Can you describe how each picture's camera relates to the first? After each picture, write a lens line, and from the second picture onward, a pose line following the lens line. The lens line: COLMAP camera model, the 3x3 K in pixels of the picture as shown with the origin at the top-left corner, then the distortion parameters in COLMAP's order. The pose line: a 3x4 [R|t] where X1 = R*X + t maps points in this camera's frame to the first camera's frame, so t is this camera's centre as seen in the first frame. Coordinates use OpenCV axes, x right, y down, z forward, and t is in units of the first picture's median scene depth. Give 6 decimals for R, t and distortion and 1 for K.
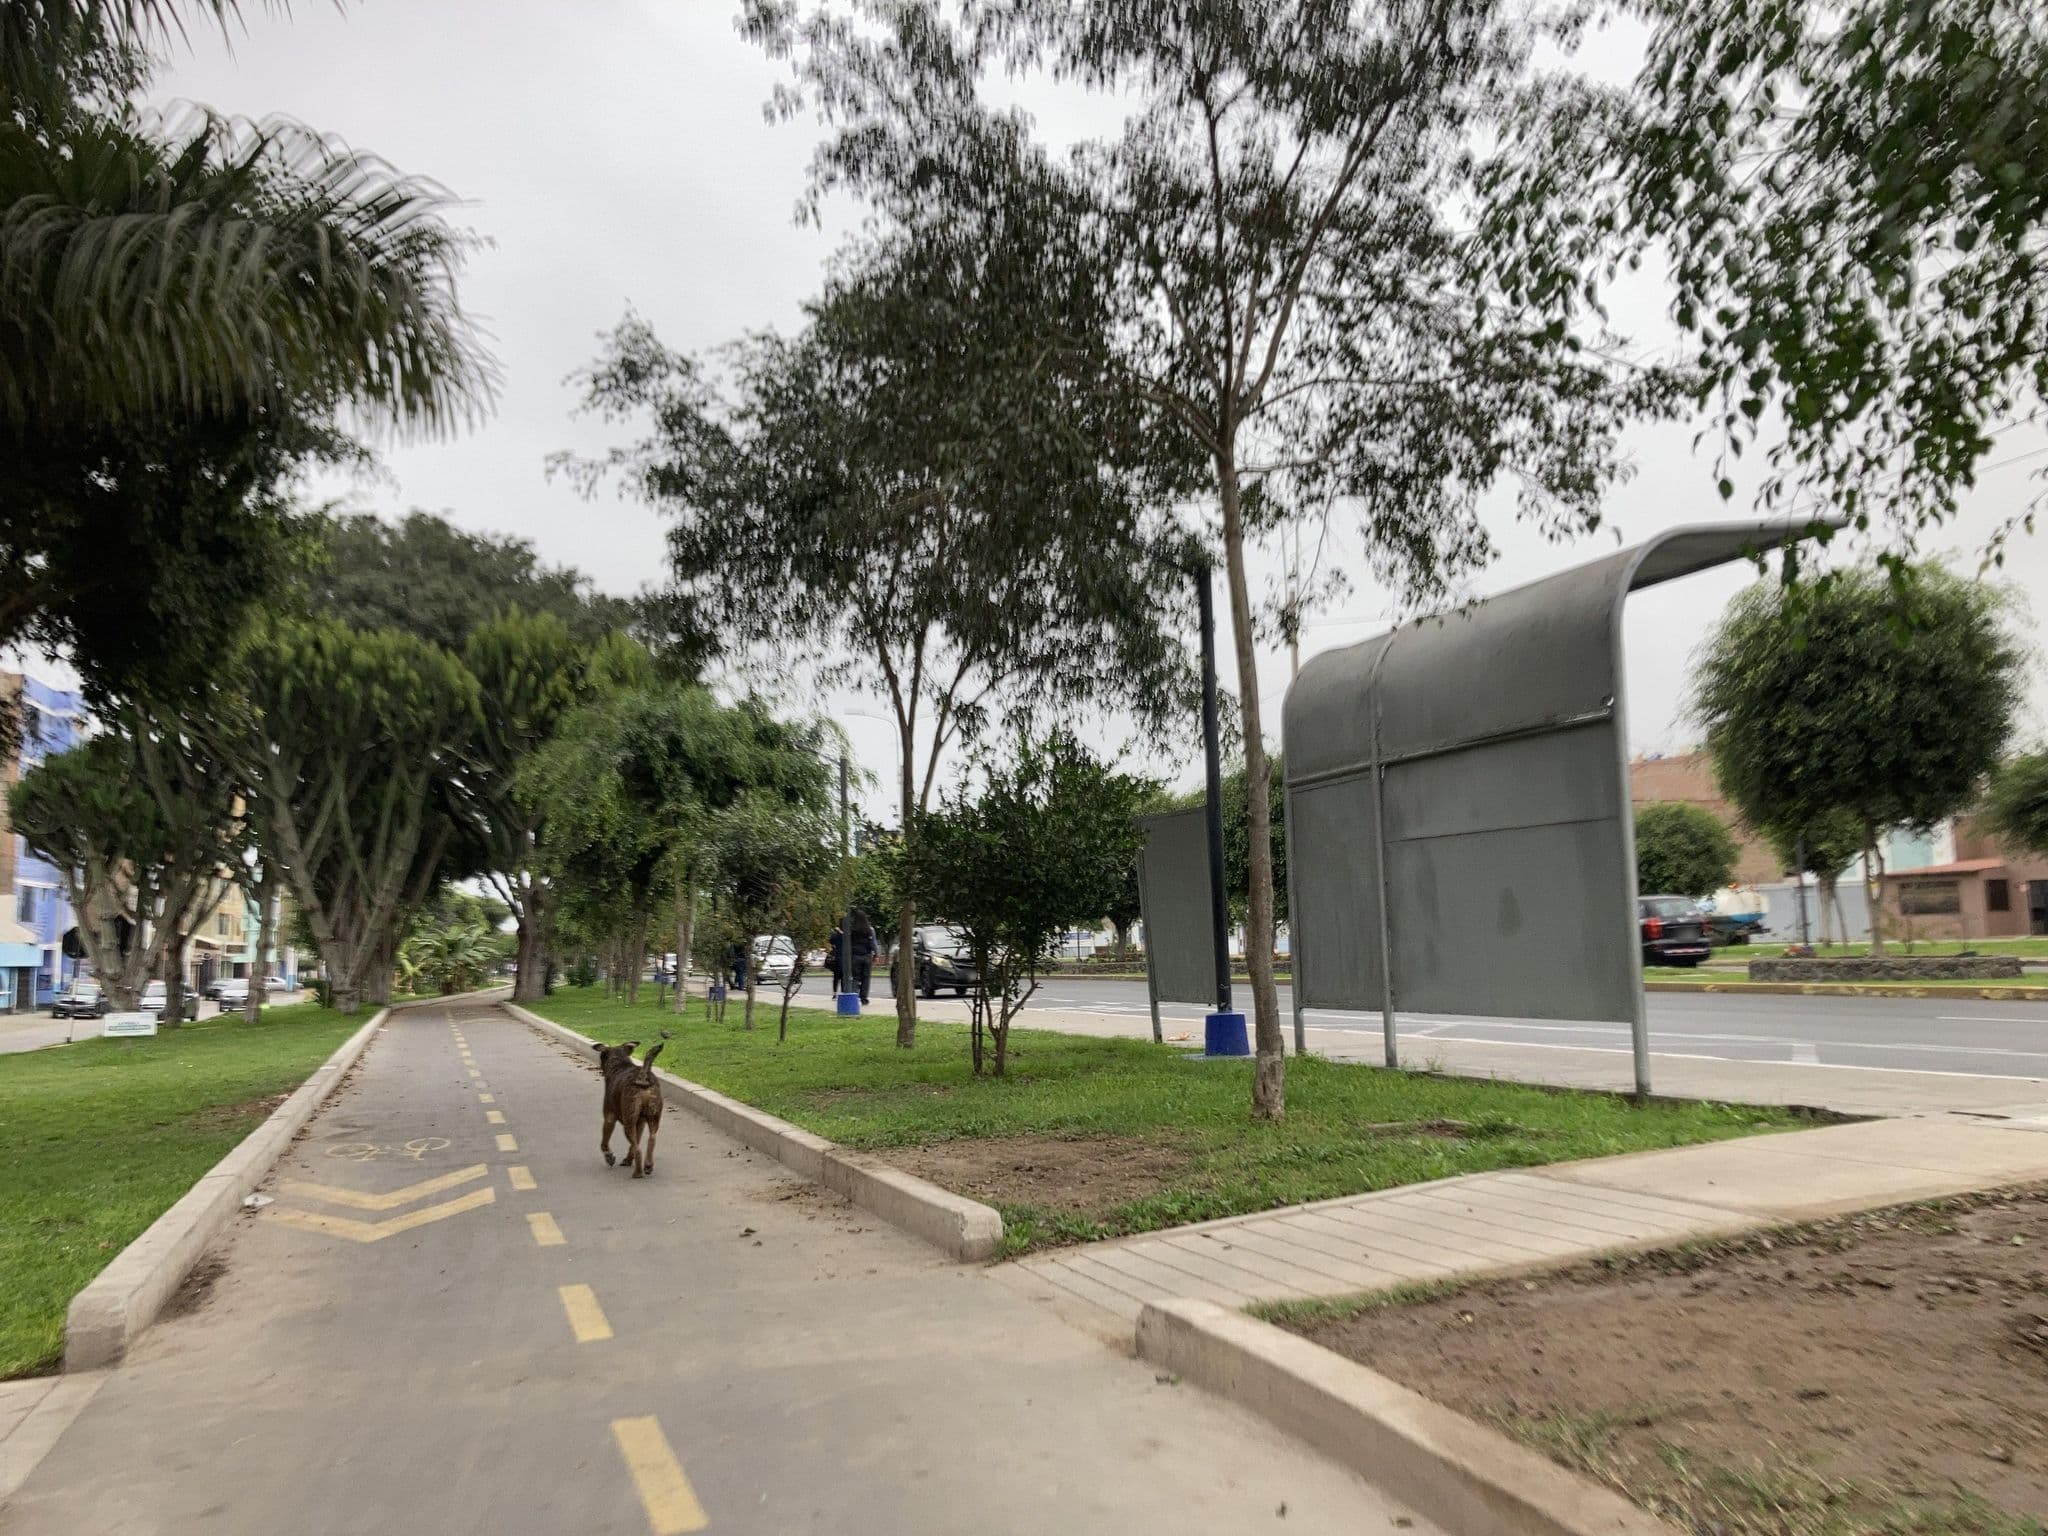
lens RADIAL K [[1400.1, 0, 975.8], [0, 1400.1, 772.9], [0, 0, 1]] dist [0.092986, -0.116207]
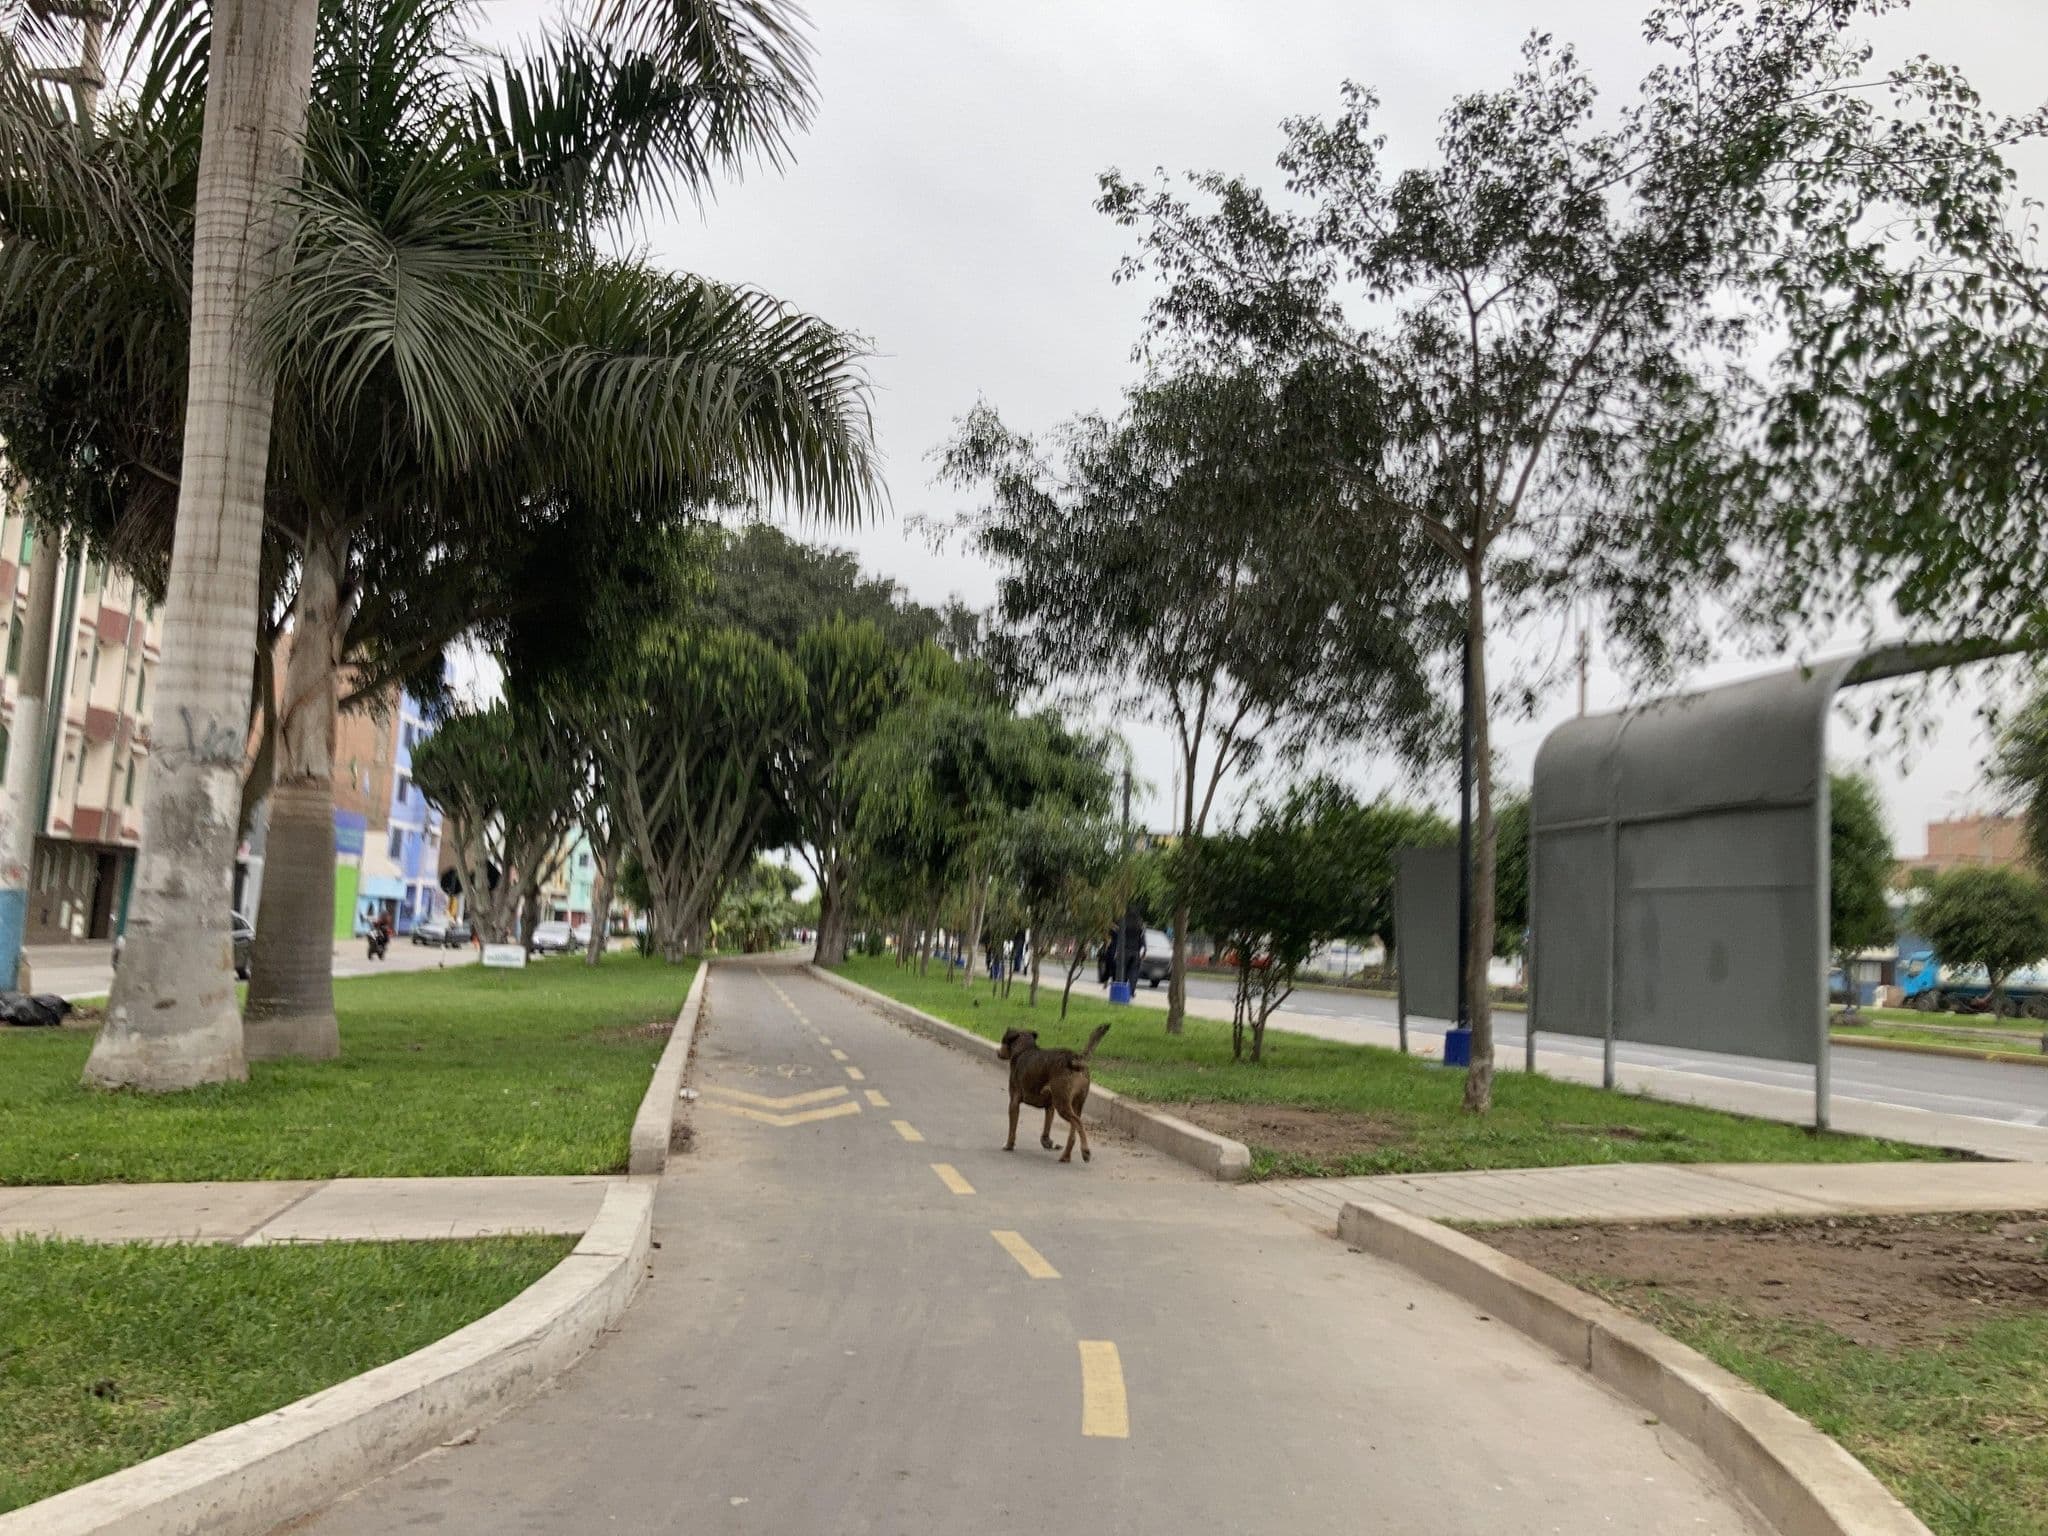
lens RADIAL K [[1400.1, 0, 975.8], [0, 1400.1, 772.9], [0, 0, 1]] dist [0.092986, -0.116207]
pose [[0.979545, 0.059907, -0.192103, -0.000302], [-0.059080, 0.998203, 0.010039, -0.021310], [0.192359, 0.001516, 0.981323, -0.172719]]
